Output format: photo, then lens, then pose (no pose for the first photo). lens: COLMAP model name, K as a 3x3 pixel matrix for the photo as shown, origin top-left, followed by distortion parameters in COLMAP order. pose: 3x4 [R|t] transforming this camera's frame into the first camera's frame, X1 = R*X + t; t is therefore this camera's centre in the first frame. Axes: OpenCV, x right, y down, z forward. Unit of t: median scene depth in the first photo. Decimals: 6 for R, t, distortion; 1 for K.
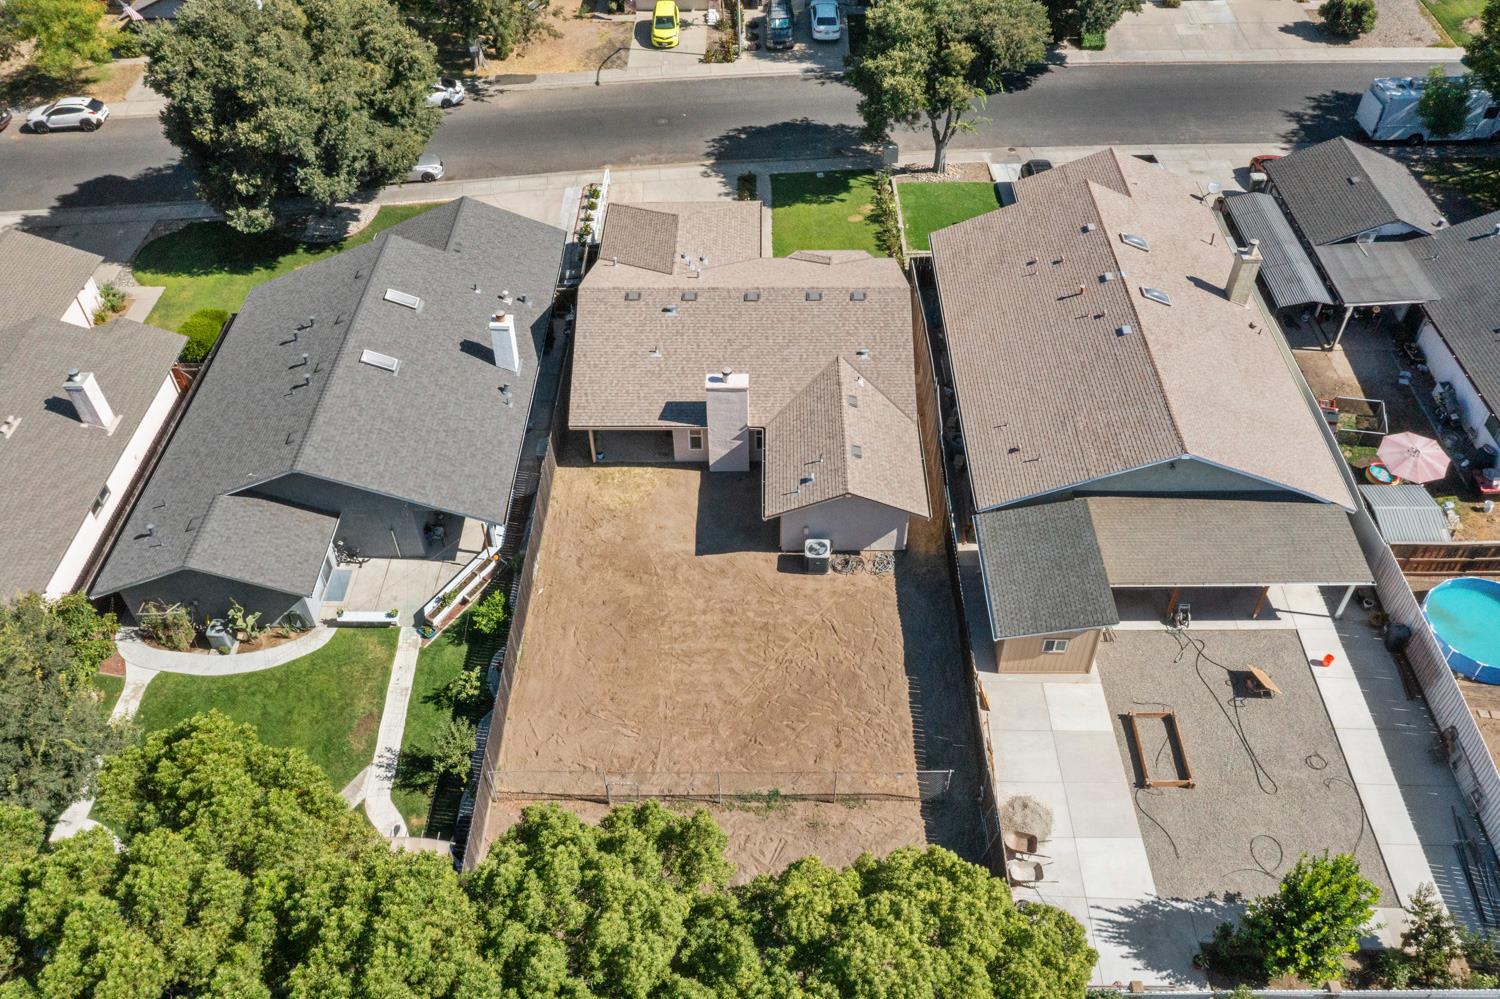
lens RADIAL K [[1184.6, 0, 750.0], [0, 1184.6, 499.5], [0, 0, 1]] dist [-0.013254, 0.002364]
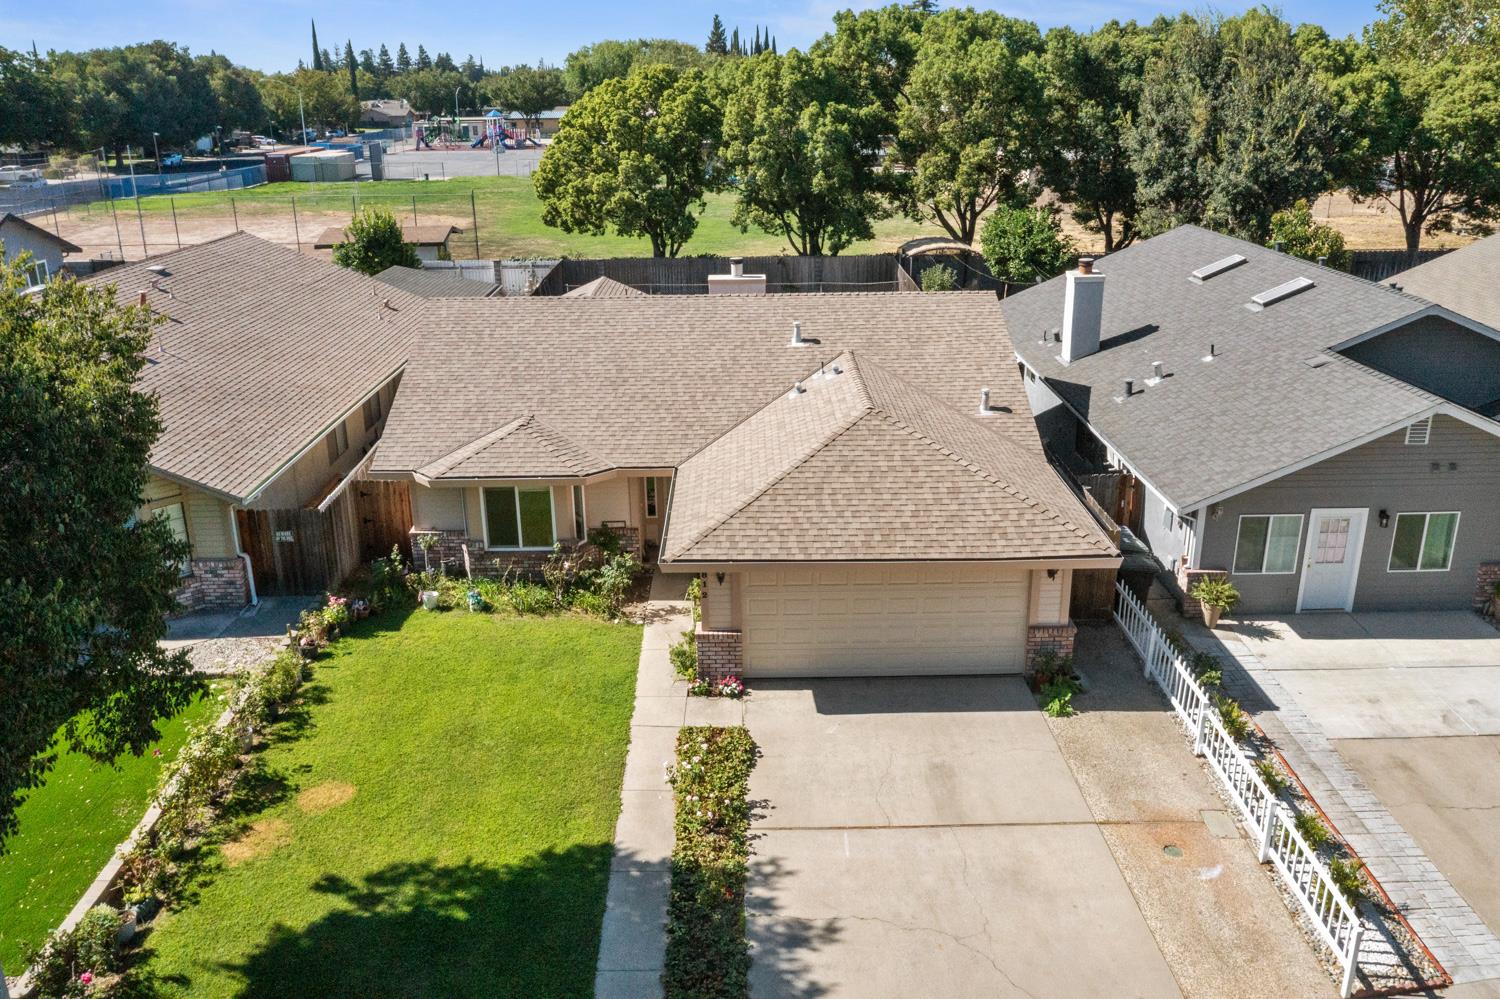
lens RADIAL K [[1184.6, 0, 750.0], [0, 1184.6, 499.5], [0, 0, 1]] dist [-0.013254, 0.002364]
pose [[-0.999543, 0.019540, -0.023082, -0.008514], [-0.012365, 0.432457, 0.901570, -0.679914], [0.027599, 0.901443, -0.432018, 1.374261]]
